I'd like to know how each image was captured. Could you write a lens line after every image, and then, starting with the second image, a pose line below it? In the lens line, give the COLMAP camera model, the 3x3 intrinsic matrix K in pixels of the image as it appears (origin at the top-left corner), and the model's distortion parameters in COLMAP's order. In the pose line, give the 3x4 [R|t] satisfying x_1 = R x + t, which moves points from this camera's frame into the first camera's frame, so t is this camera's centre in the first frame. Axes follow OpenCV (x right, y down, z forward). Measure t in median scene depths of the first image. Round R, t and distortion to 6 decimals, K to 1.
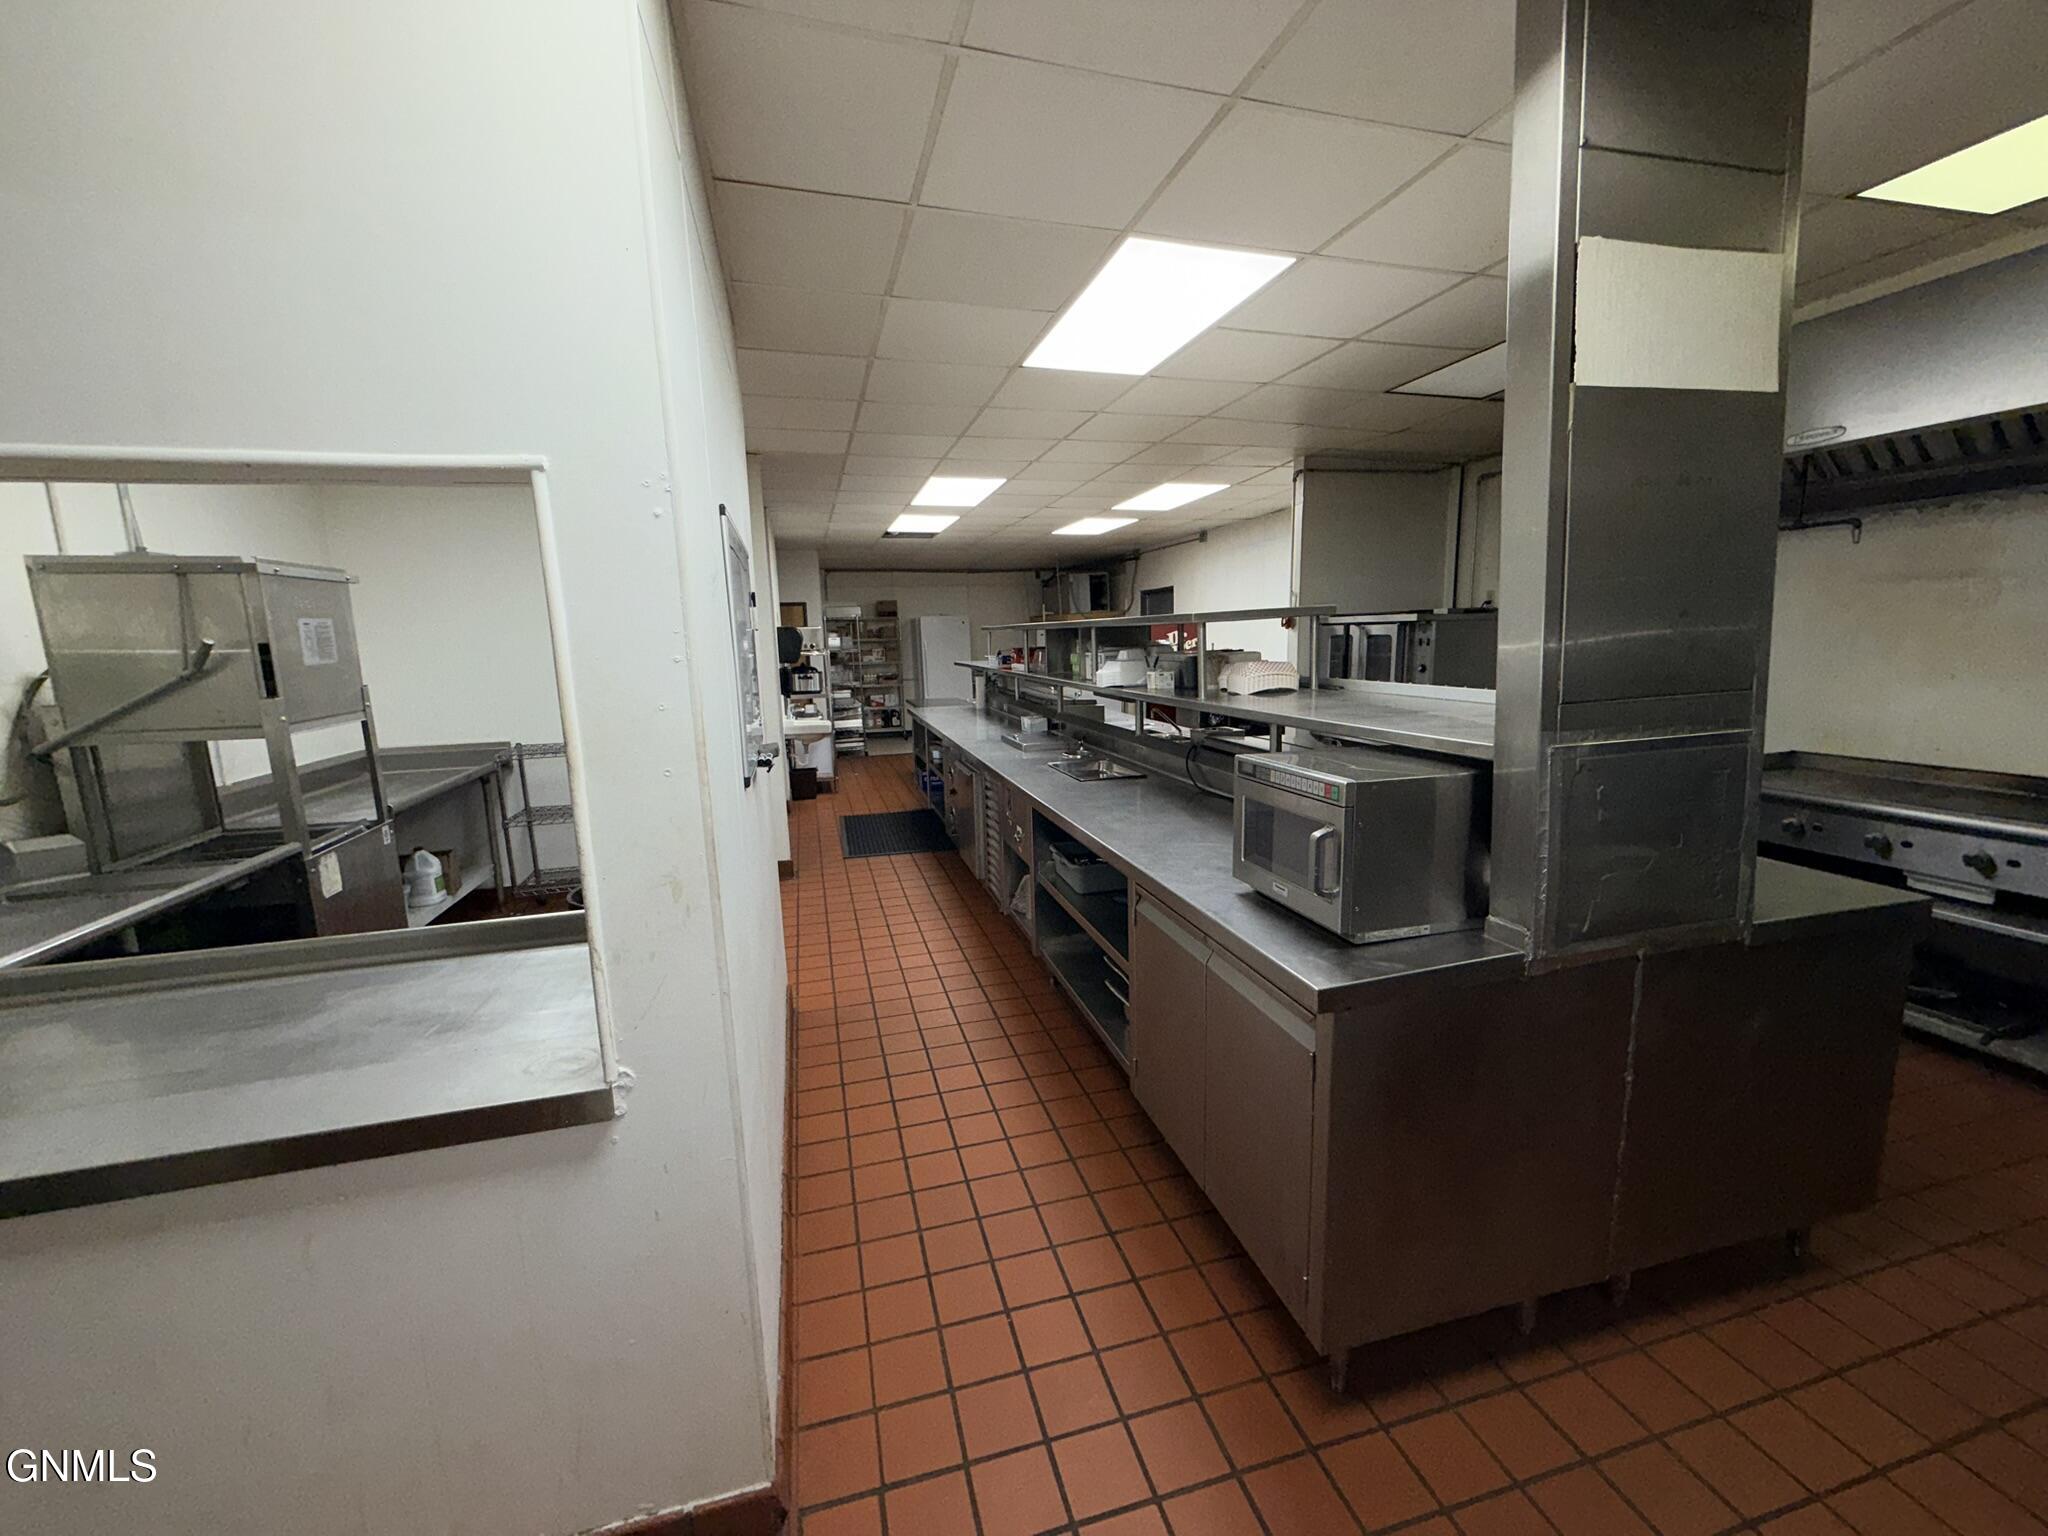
lens RADIAL K [[815.1, 0, 1021.0], [0, 815.1, 767.7], [0, 0, 1]] dist [-0.000723, 0.000569]
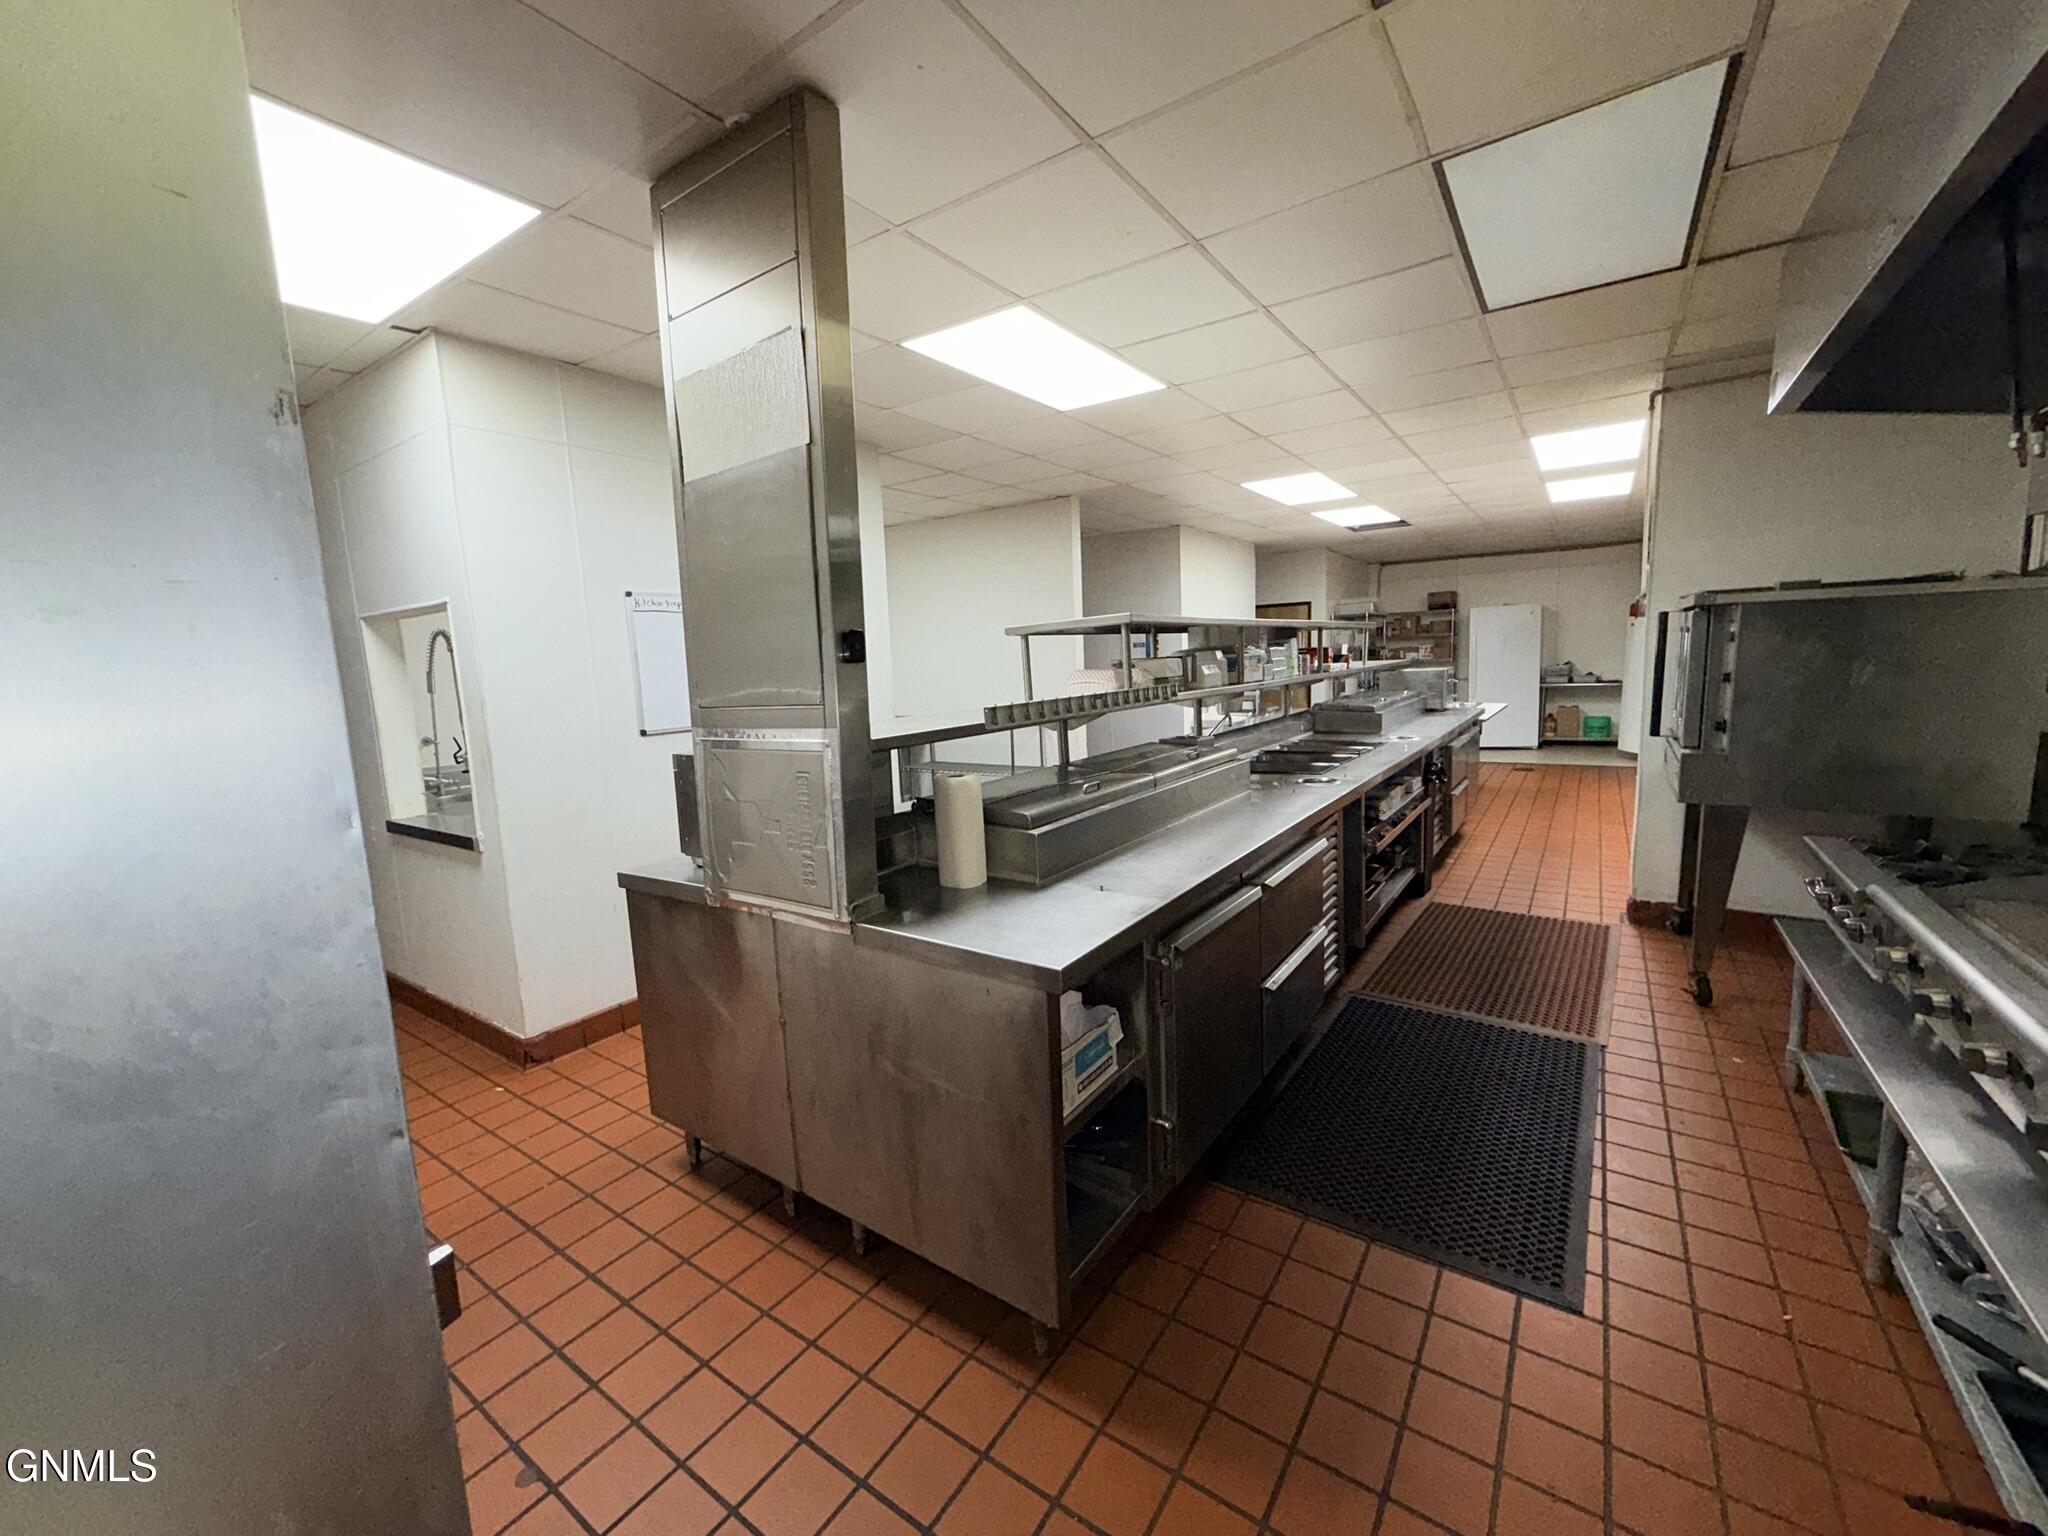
lens RADIAL K [[815.1, 0, 1025.0], [0, 815.1, 771.3], [0, 0, 1]] dist [-0.000723, 0.000569]
pose [[0.646766, 0.102852, -0.755722, 0.243428], [-0.093899, 0.994065, 0.054929, -0.011733], [0.756886, 0.035435, 0.652585, 0.060644]]
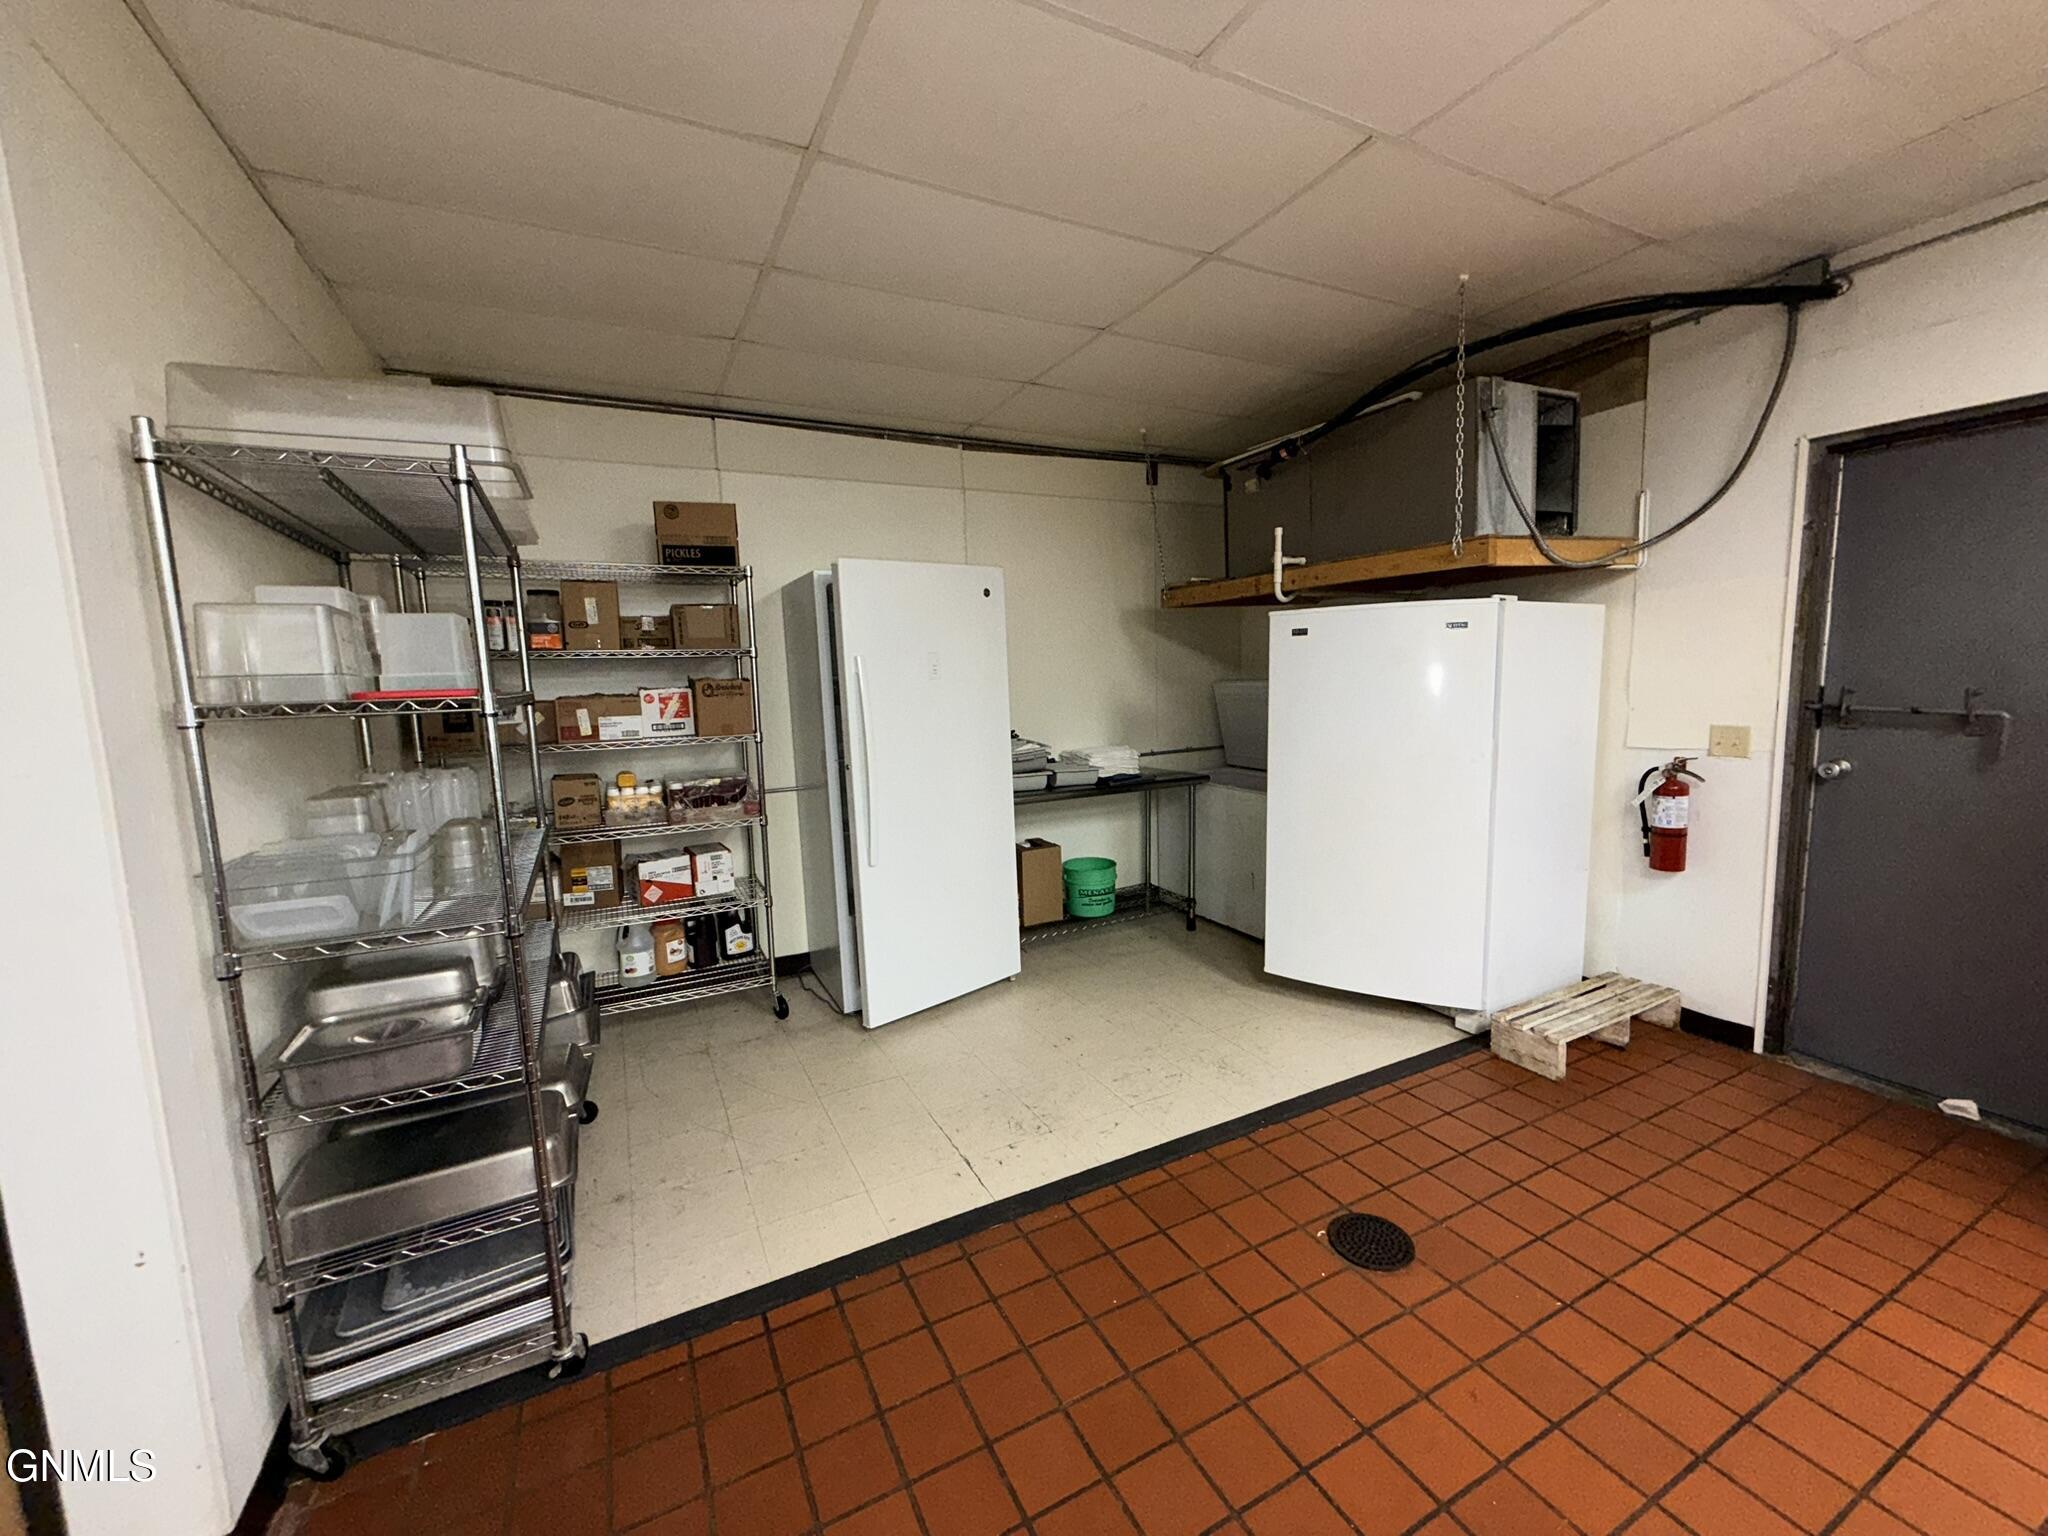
lens RADIAL K [[815.1, 0, 1026.6], [0, 815.1, 767.8], [0, 0, 1]] dist [-0.000723, 0.000569]
pose [[0.979000, -0.026673, 0.202106, -0.114913], [0.035897, 0.998468, -0.042114, -0.104962], [-0.200673, 0.048484, 0.978458, 0.721770]]
